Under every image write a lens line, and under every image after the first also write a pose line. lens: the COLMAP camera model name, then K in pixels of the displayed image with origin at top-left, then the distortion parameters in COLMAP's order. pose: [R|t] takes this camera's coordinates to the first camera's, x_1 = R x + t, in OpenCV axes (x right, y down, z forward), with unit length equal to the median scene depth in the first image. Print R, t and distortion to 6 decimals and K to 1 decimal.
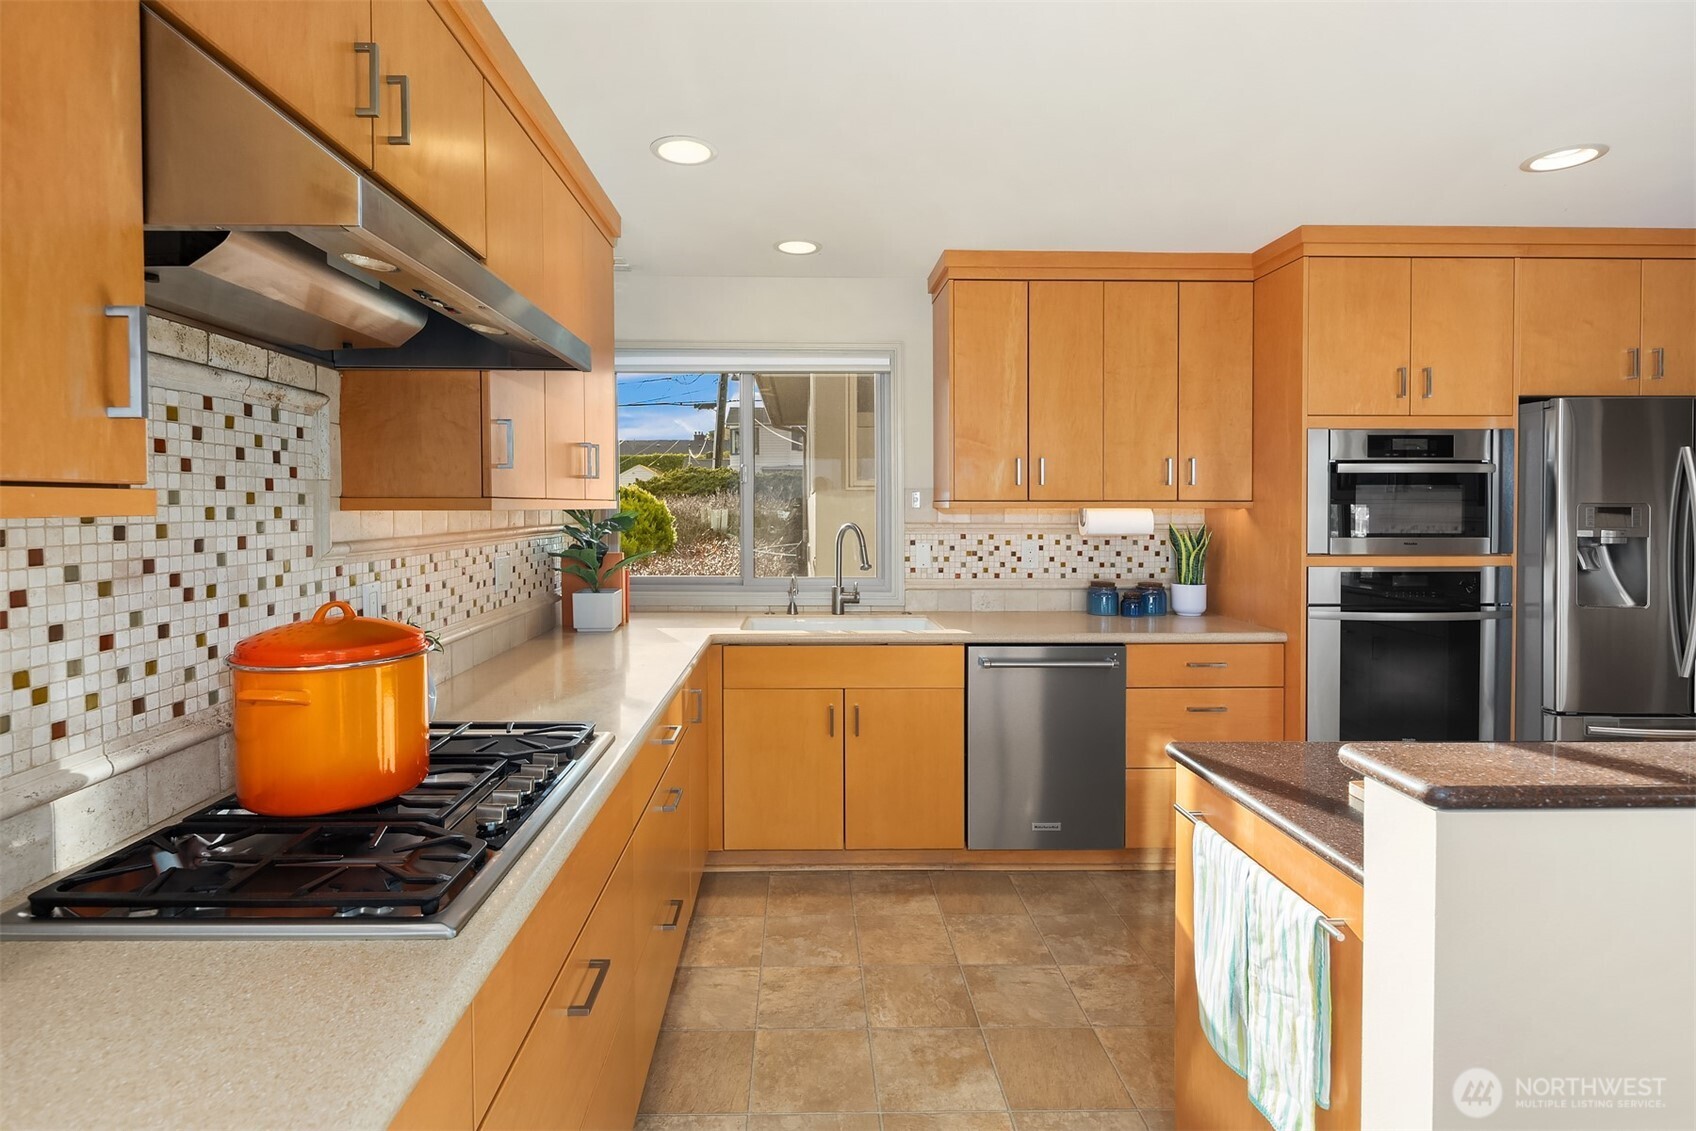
lens RADIAL K [[824.5, 0, 794.7], [0, 824.5, 538.6], [0, 0, 1]] dist [0.011193, -0.002157]
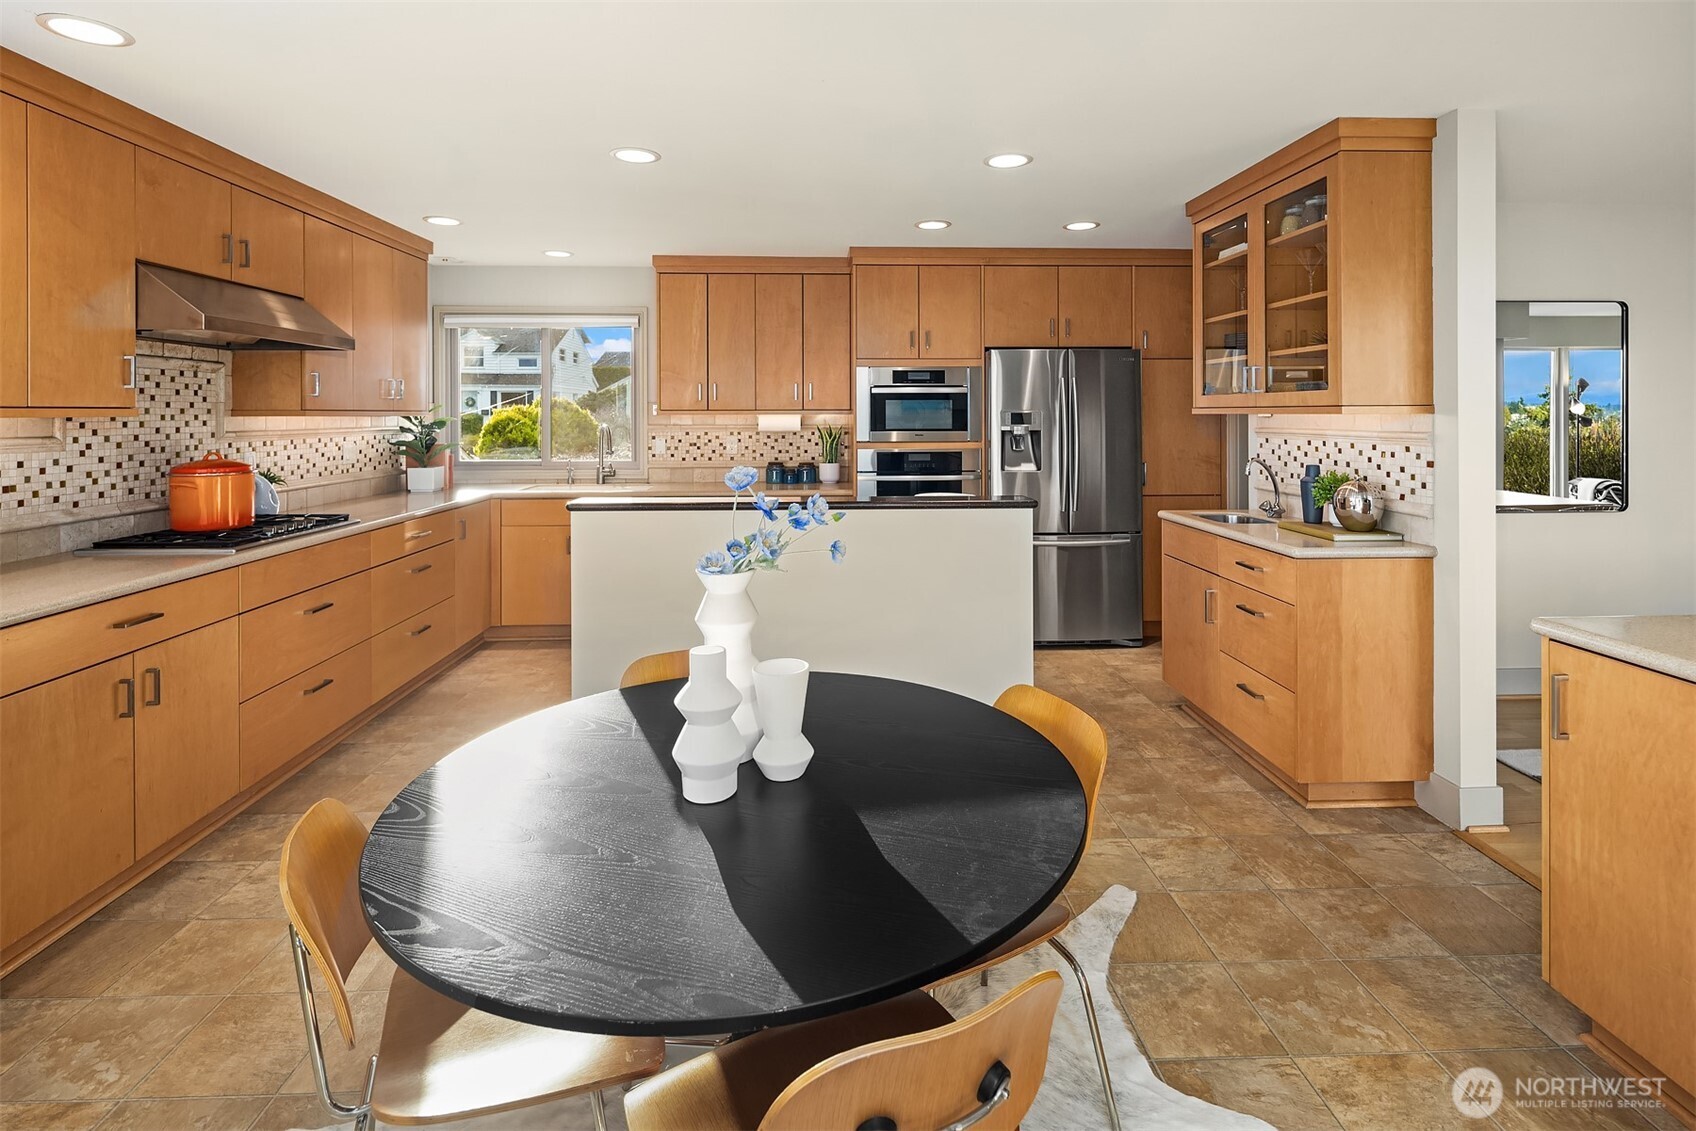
lens RADIAL K [[824.5, 0, 835.7], [0, 824.5, 423.0], [0, 0, 1]] dist [0.011193, -0.002157]
pose [[0.999447, -0.003875, 0.033017, 0.676907], [0.004828, 0.999572, -0.028851, 0.037582], [-0.032891, 0.028995, 0.999038, -0.853366]]
